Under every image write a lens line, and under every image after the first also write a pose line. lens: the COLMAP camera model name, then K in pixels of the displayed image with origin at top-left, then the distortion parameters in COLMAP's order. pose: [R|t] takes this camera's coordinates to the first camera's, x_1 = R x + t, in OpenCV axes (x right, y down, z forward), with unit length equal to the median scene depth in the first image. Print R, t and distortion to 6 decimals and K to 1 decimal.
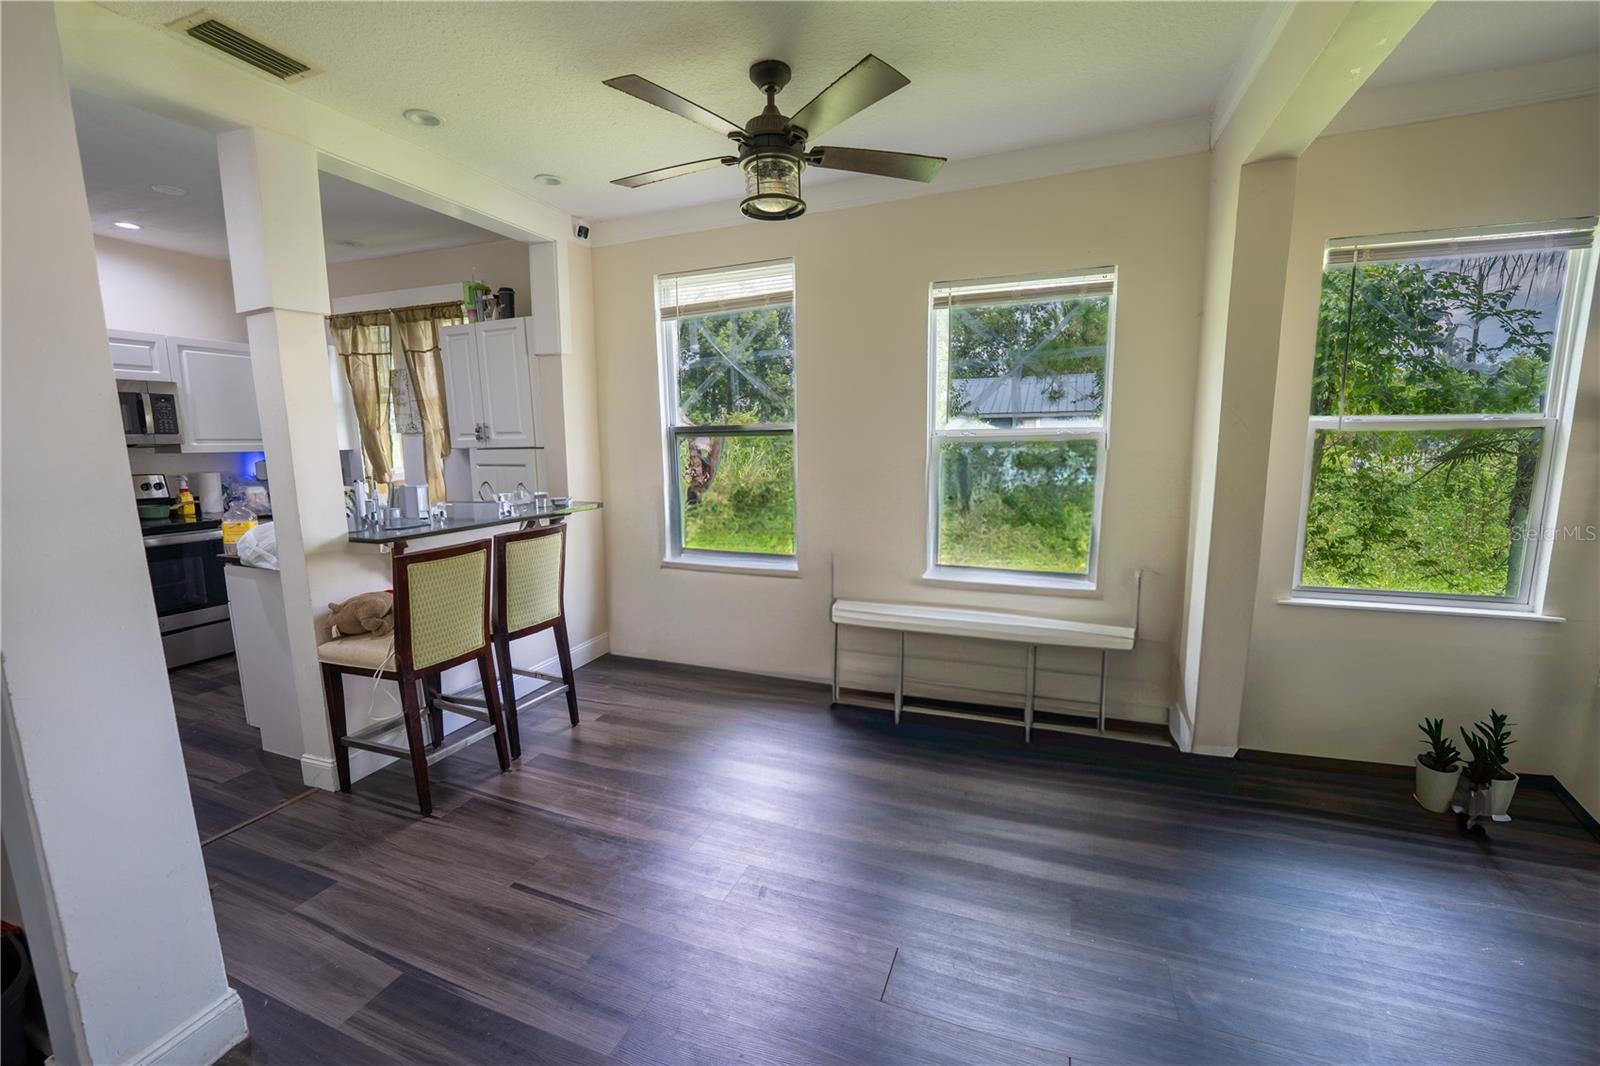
lens RADIAL K [[653.4, 0, 796.0], [0, 653.4, 535.1], [0, 0, 1]] dist [-0.012869, -0.000480]
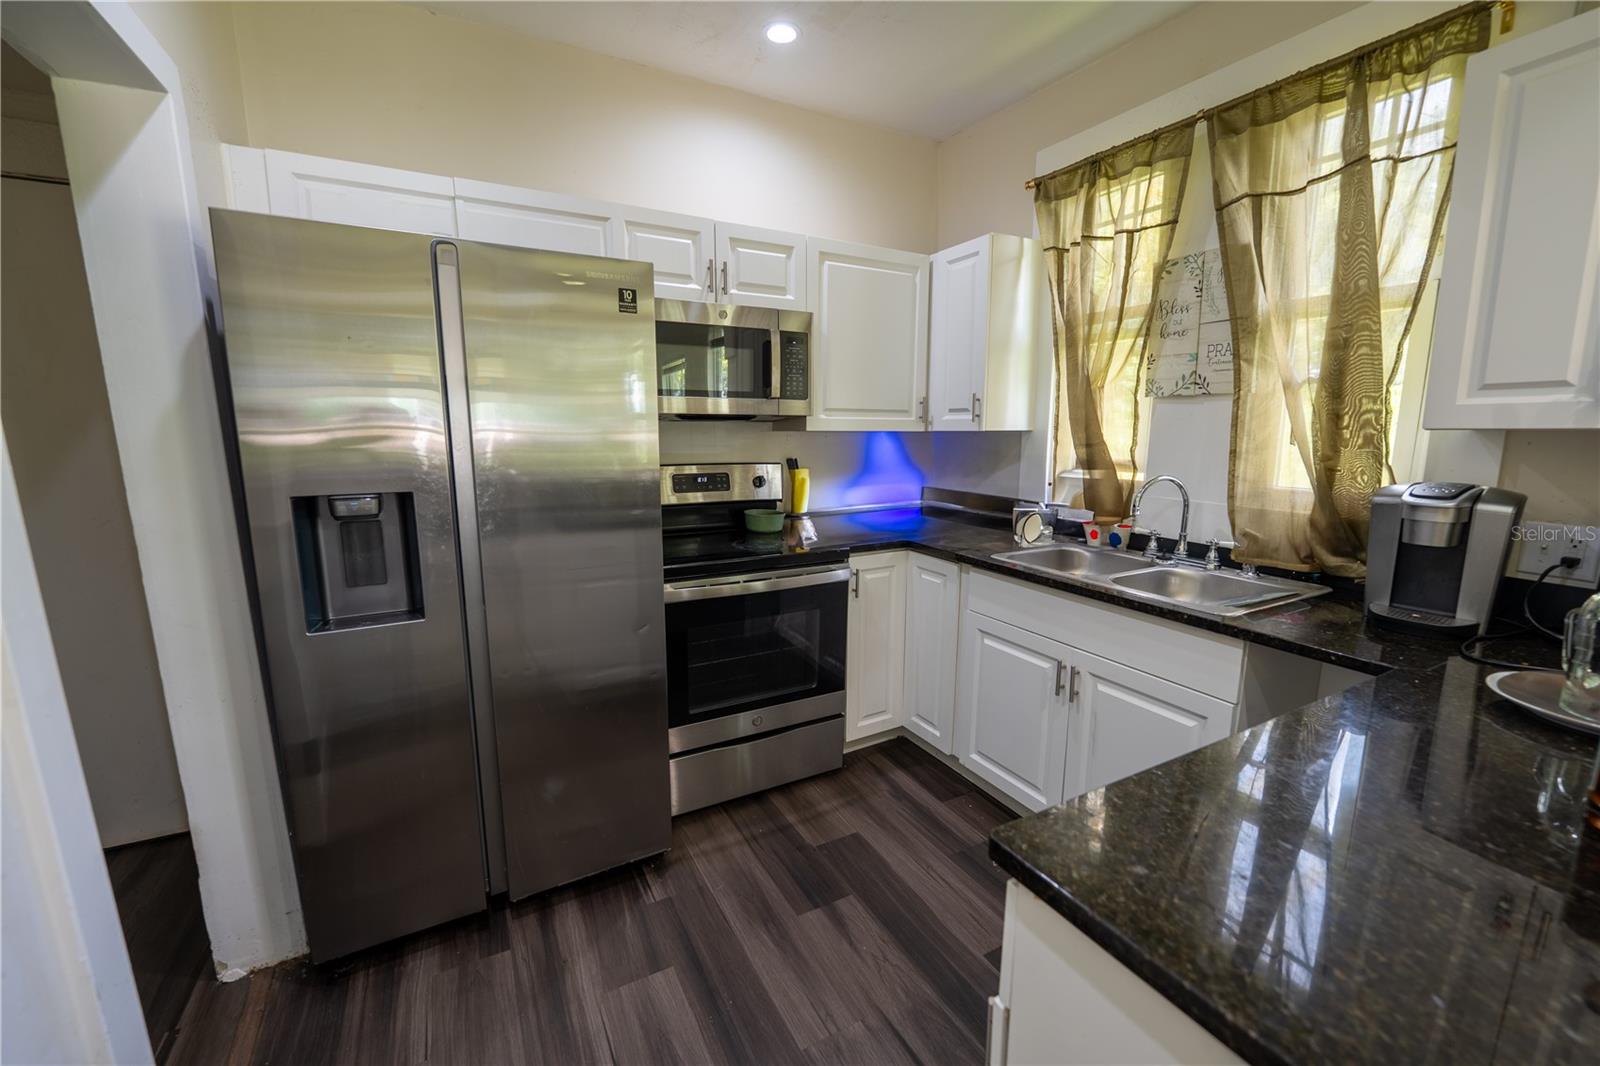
lens RADIAL K [[653.4, 0, 796.0], [0, 653.4, 535.1], [0, 0, 1]] dist [-0.012869, -0.000480]
pose [[0.757020, 0.114759, -0.643235, -0.563795], [-0.101393, 0.993162, 0.057860, -0.064797], [0.645477, 0.021419, 0.763479, 0.535012]]
